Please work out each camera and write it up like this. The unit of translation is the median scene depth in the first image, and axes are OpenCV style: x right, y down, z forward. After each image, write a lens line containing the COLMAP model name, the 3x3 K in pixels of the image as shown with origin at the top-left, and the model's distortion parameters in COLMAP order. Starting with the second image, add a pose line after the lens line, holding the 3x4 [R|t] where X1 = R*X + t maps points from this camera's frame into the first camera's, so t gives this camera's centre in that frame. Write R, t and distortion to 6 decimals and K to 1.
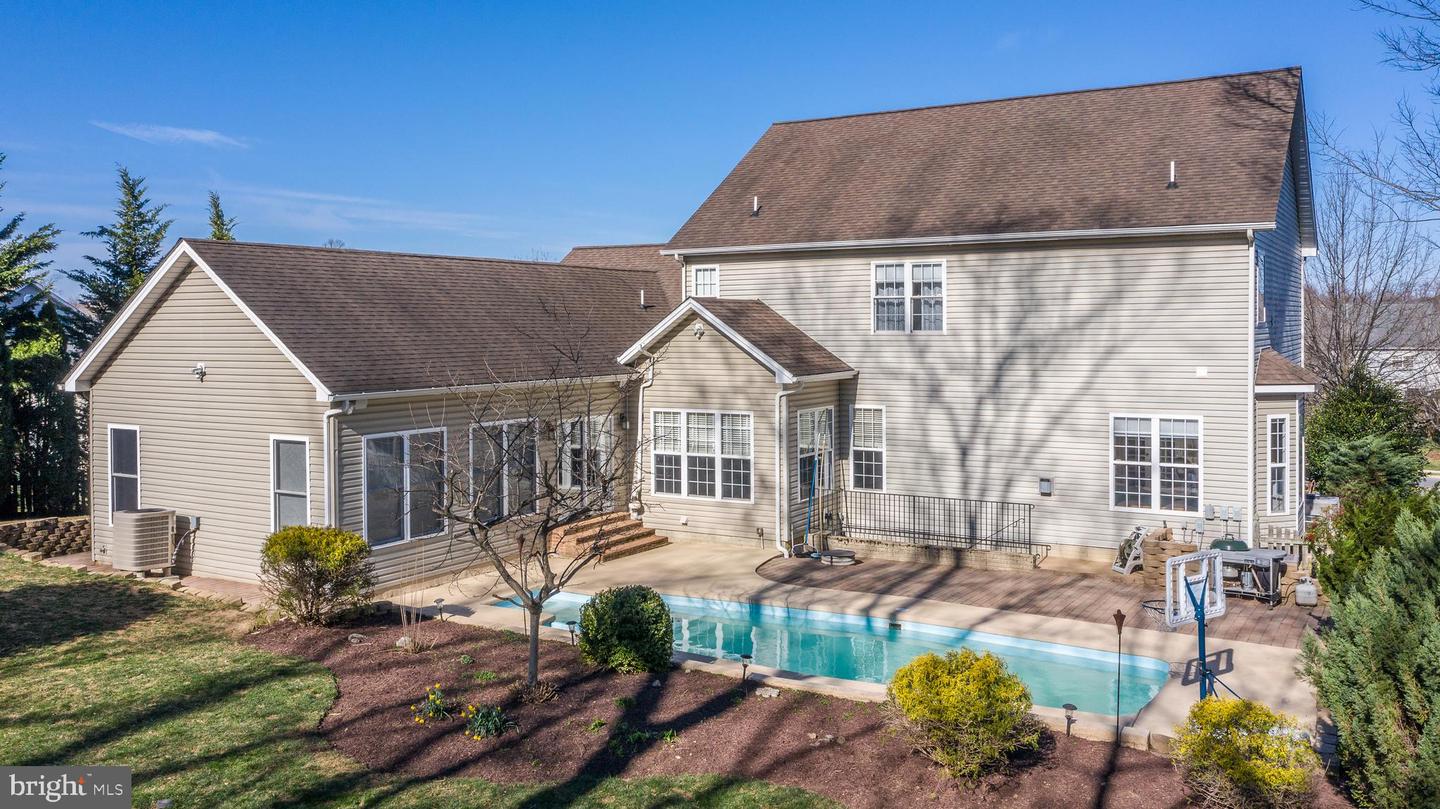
lens RADIAL K [[1246.9, 0, 711.2], [0, 1246.9, 400.6], [0, 0, 1]] dist [0.005777, 0.001167]
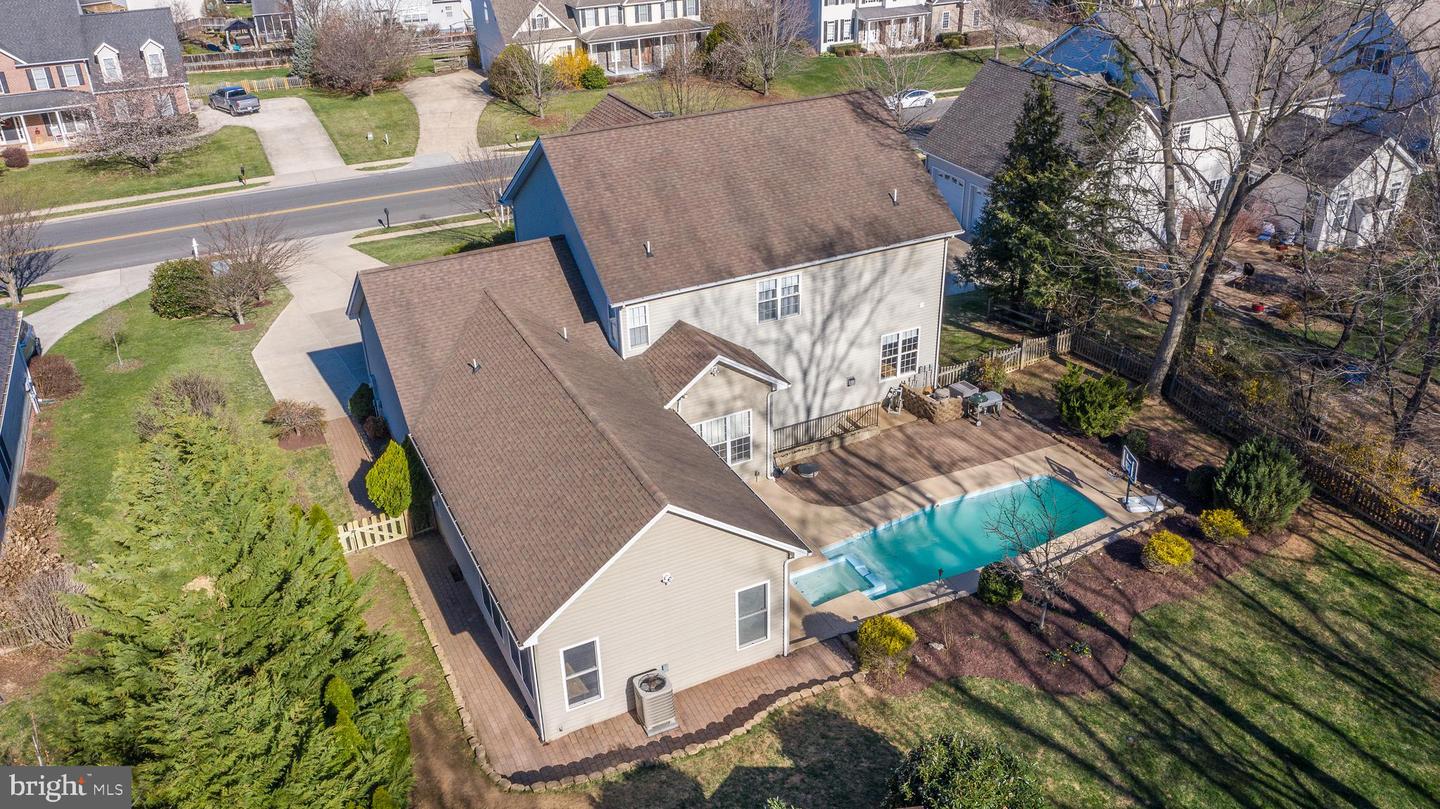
lens RADIAL K [[1121.9, 0, 722.0], [0, 1121.9, 433.1], [0, 0, 1]] dist [-0.001366, -0.001546]
pose [[0.545354, -0.424213, 0.722934, -0.994265], [0.062133, 0.880563, 0.469838, -0.611787], [-0.835900, -0.211310, 0.506576, 0.311083]]
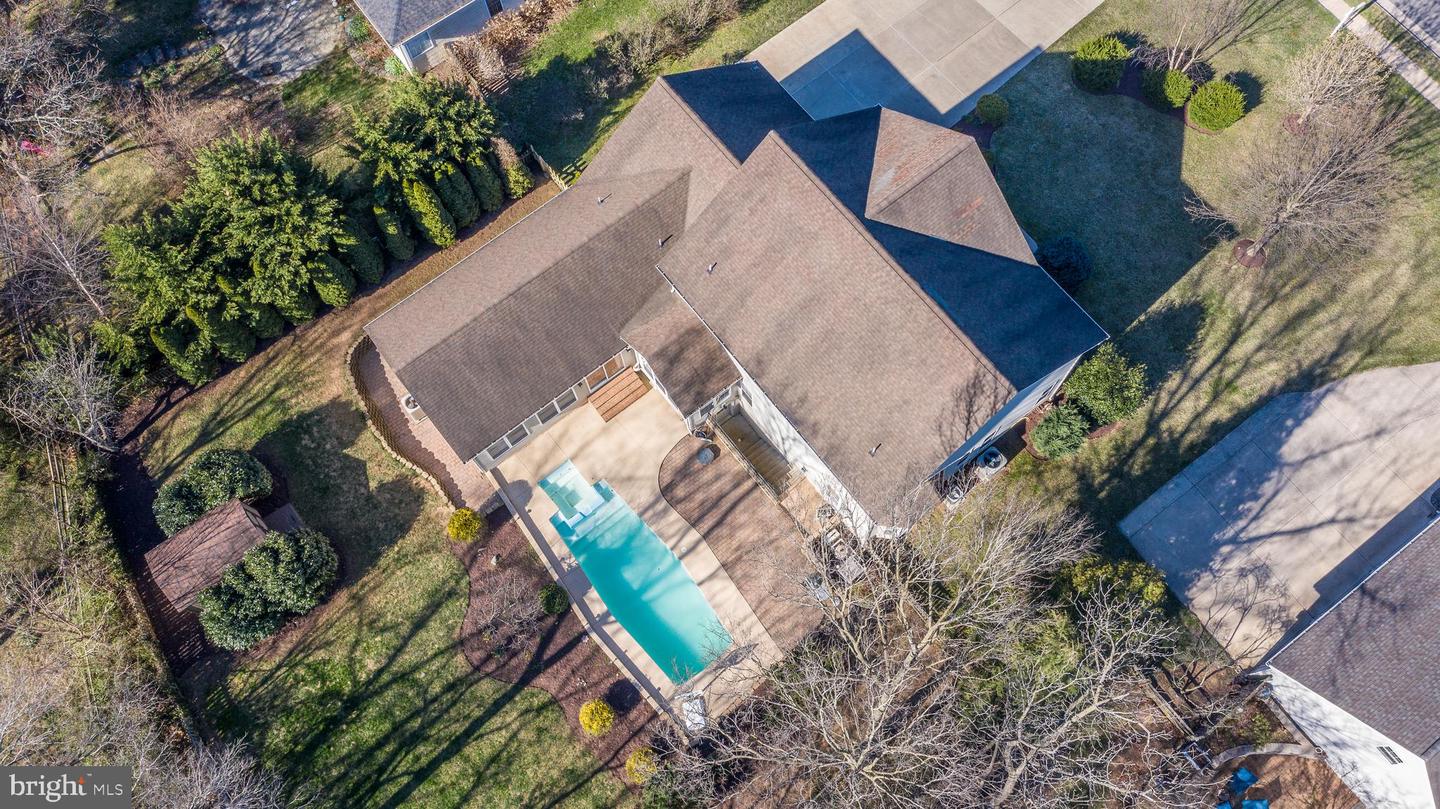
lens RADIAL K [[1113.8, 0, 720.0], [0, 1113.8, 404.5], [0, 0, 1]] dist [-0.011592, 0.000110]
pose [[0.930717, 0.336458, -0.143391, 0.349028], [0.008724, 0.371525, 0.928382, -1.610704], [0.365635, -0.865312, 0.342850, 0.397251]]
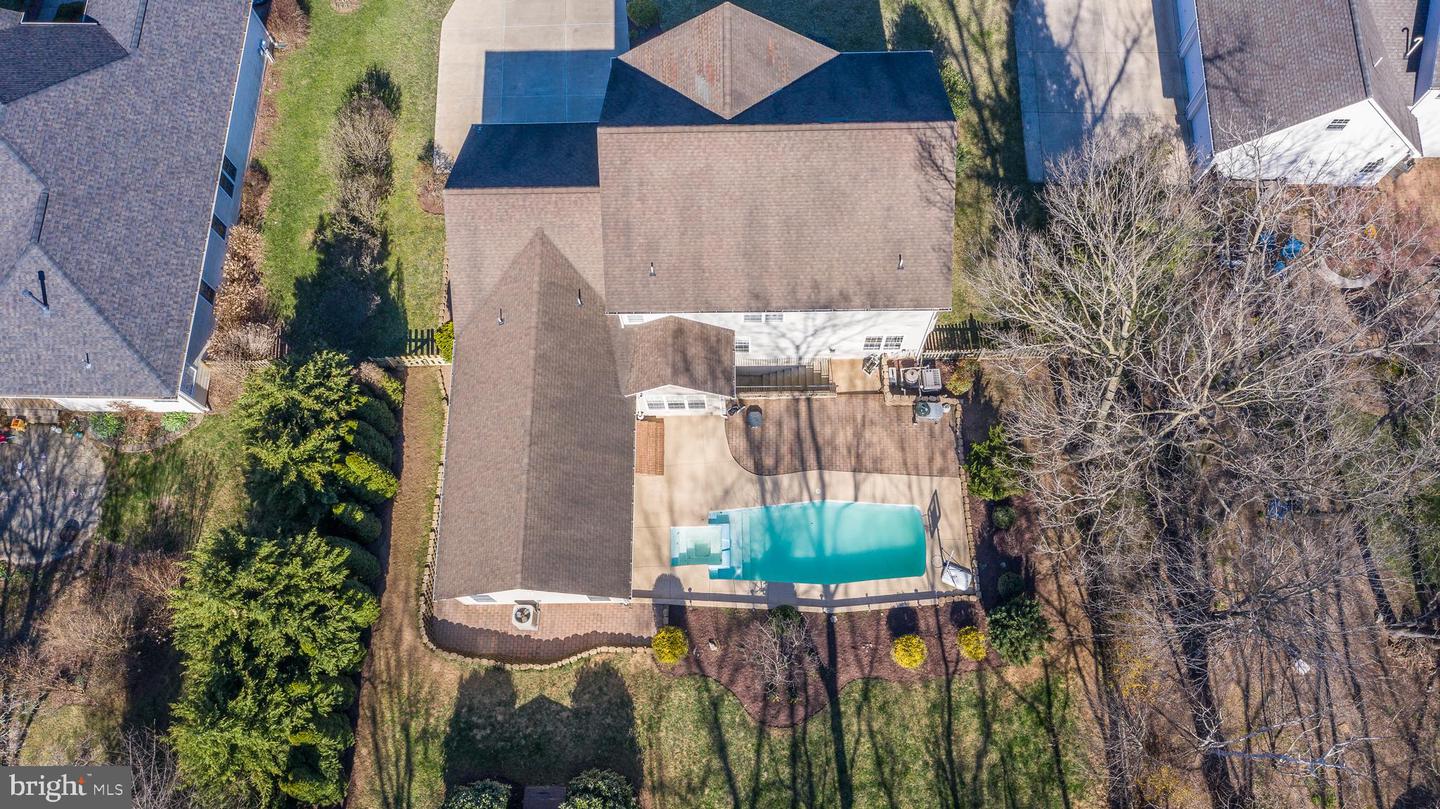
lens RADIAL K [[1104.2, 0, 717.8], [0, 1104.2, 412.9], [0, 0, 1]] dist [0.001461, -0.042590]
pose [[0.860645, -0.490956, 0.135101, -0.200452], [0.053734, 0.351402, 0.934681, -1.597174], [-0.506362, -0.797169, 0.328813, 0.381551]]
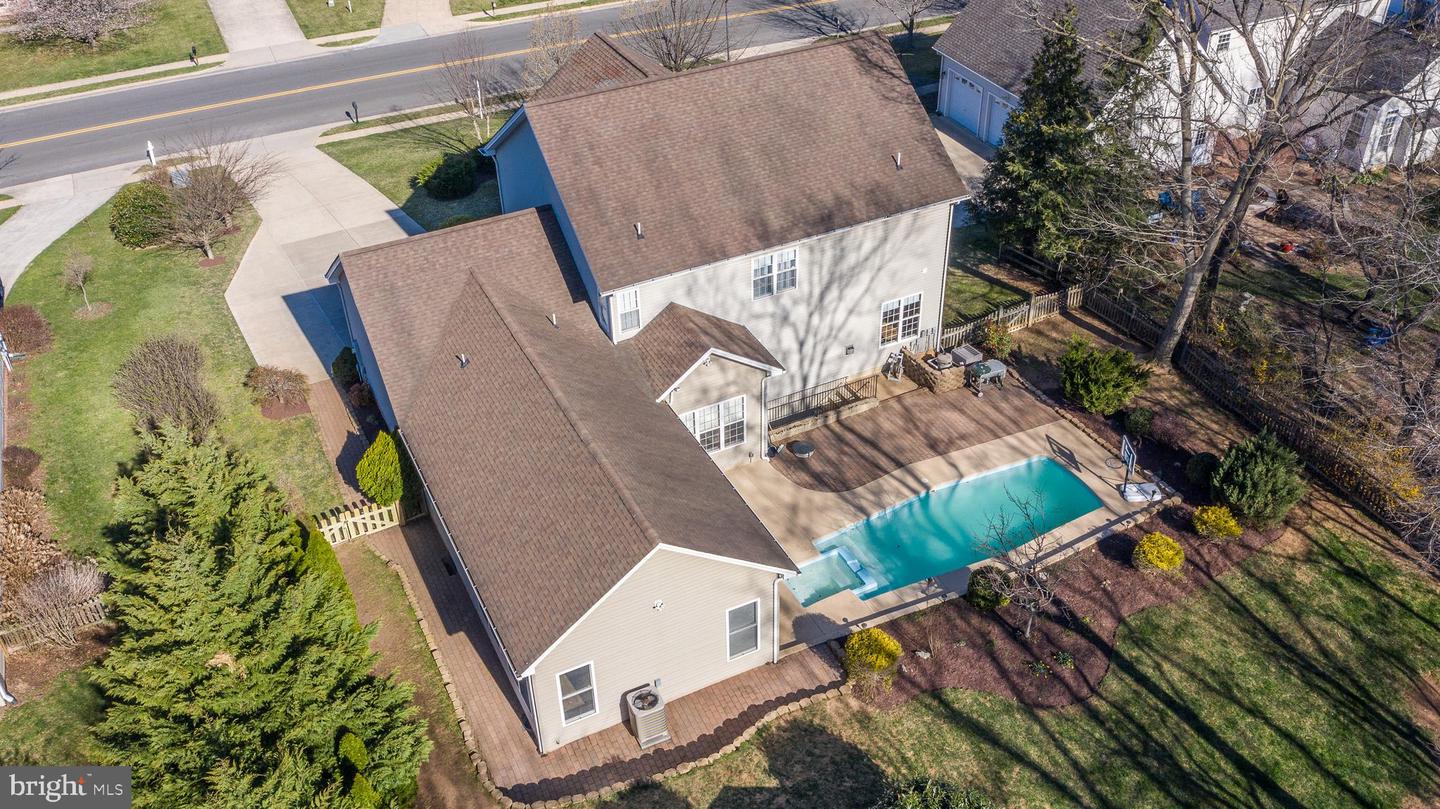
lens RADIAL K [[1236.1, 0, 714.8], [0, 1236.1, 437.0], [0, 0, 1]] dist [-0.001465, -0.000140]
pose [[0.551141, -0.516337, 0.655469, -0.987912], [0.064261, 0.809478, 0.583623, -0.816920], [-0.831934, -0.279538, 0.479317, 0.288152]]
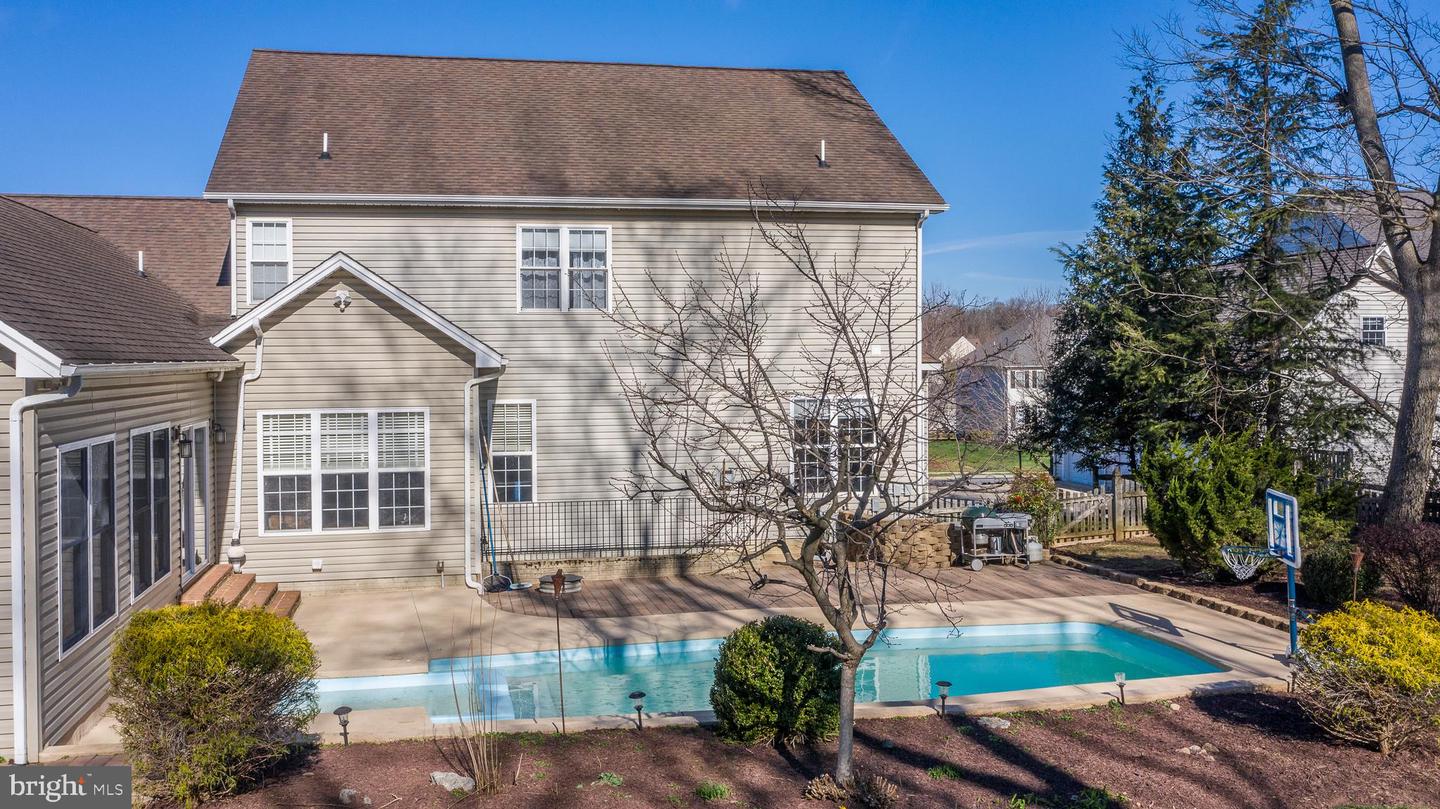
lens RADIAL K [[1246.9, 0, 711.2], [0, 1246.9, 400.6], [0, 0, 1]] dist [0.005777, 0.001167]
pose [[0.729911, -0.023312, 0.683145, -0.353791], [0.045929, 0.998832, -0.014989, 0.023525], [-0.681998, 0.042316, 0.730129, 0.327922]]
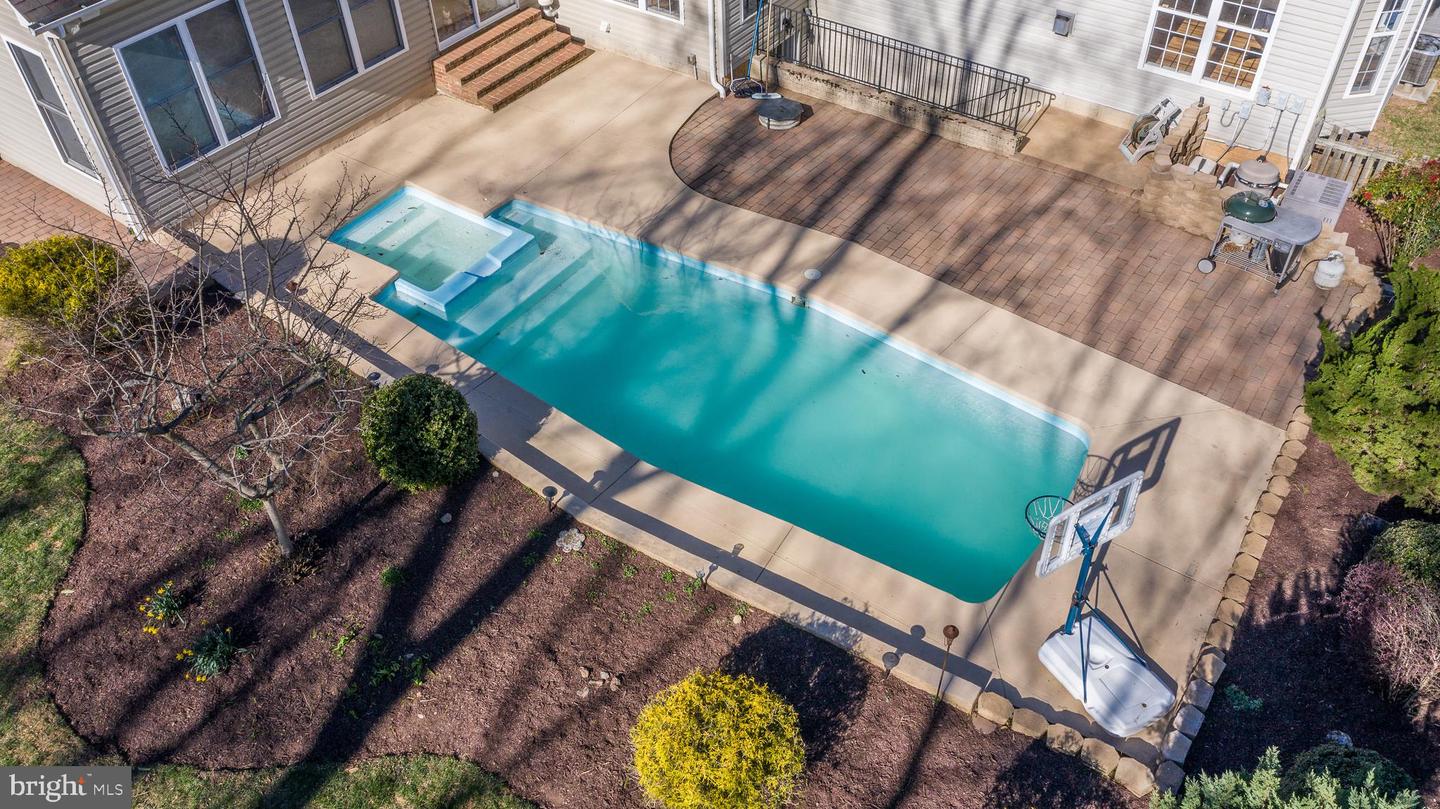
lens RADIAL K [[1121.9, 0, 722.0], [0, 1121.9, 433.1], [0, 0, 1]] dist [-0.001366, -0.001546]
pose [[0.995804, 0.050506, -0.076308, 0.122044], [0.014772, 0.734238, 0.678731, -0.205096], [0.090308, -0.677011, 0.730411, 0.305502]]
